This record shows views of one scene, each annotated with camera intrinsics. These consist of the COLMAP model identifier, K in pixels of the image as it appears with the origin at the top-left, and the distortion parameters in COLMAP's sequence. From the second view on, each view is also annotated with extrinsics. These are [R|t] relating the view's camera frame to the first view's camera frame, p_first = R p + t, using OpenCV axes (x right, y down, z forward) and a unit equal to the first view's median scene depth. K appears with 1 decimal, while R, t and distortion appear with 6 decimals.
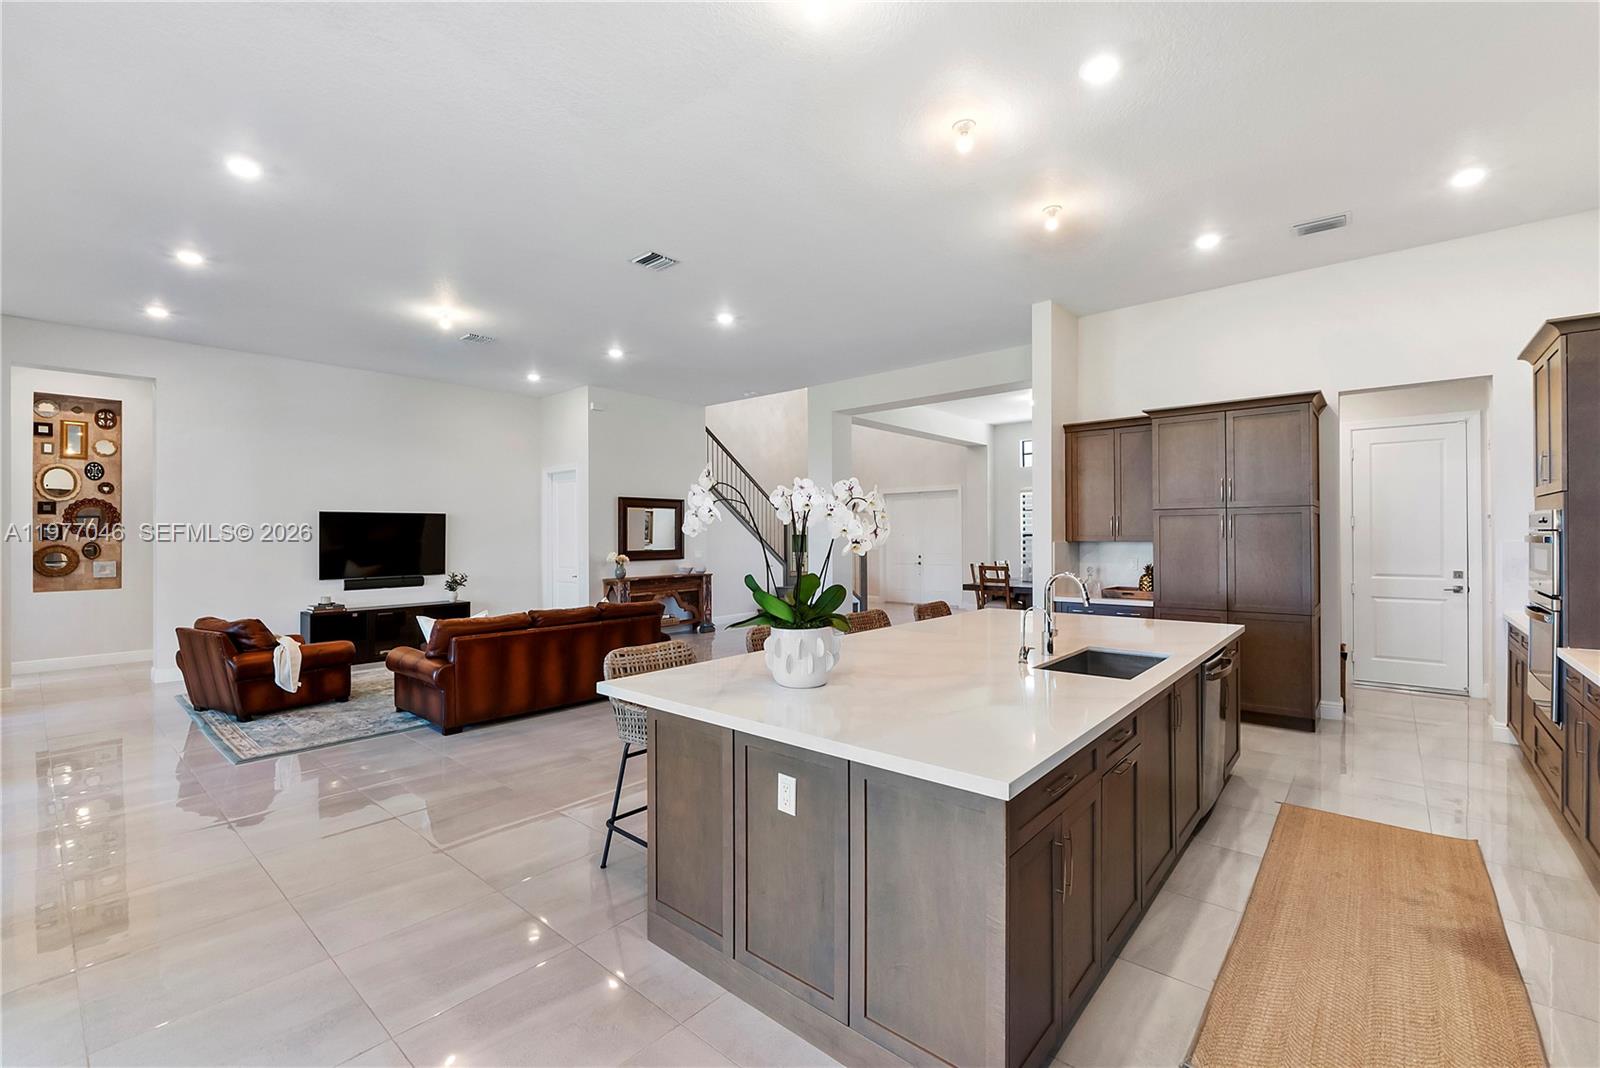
lens RADIAL K [[679.6, 0, 802.2], [0, 679.6, 531.5], [0, 0, 1]] dist [-0.004500, -0.000366]
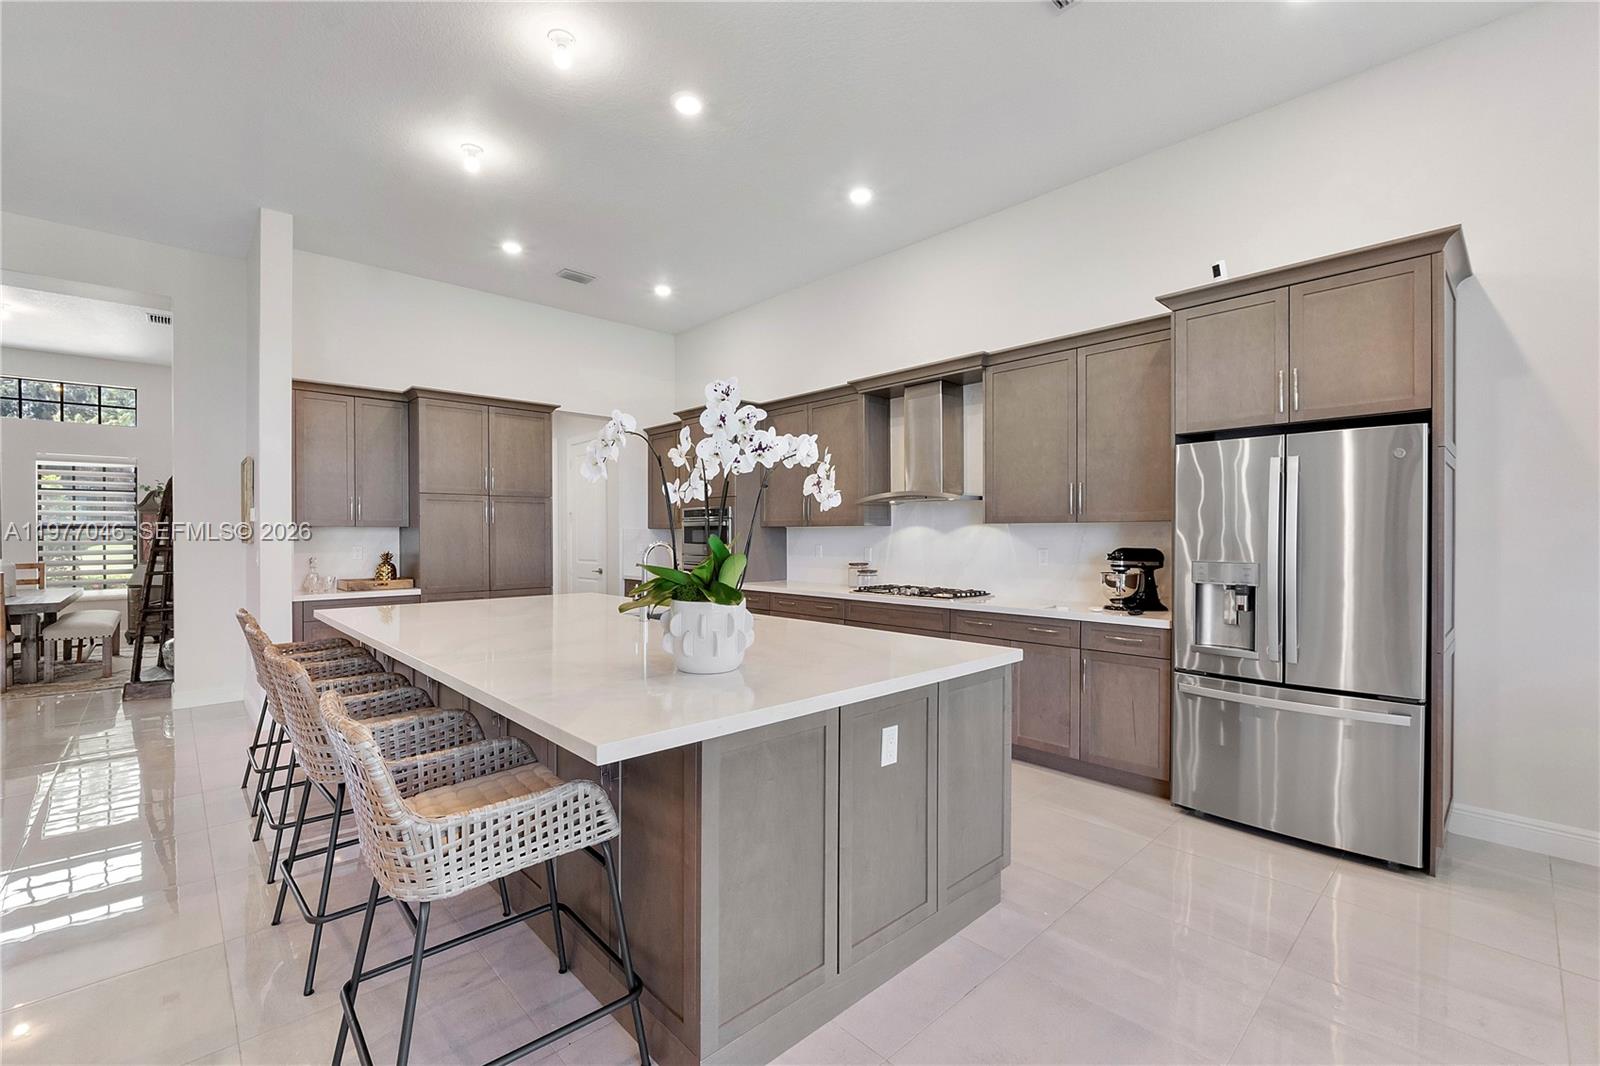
lens RADIAL K [[679.6, 0, 802.2], [0, 679.6, 530.5], [0, 0, 1]] dist [-0.004500, -0.000366]
pose [[0.100702, 0.012646, 0.994836, -0.398022], [-0.002605, 0.999919, -0.012447, 0.033687], [-0.994913, -0.001338, 0.100726, 0.398472]]
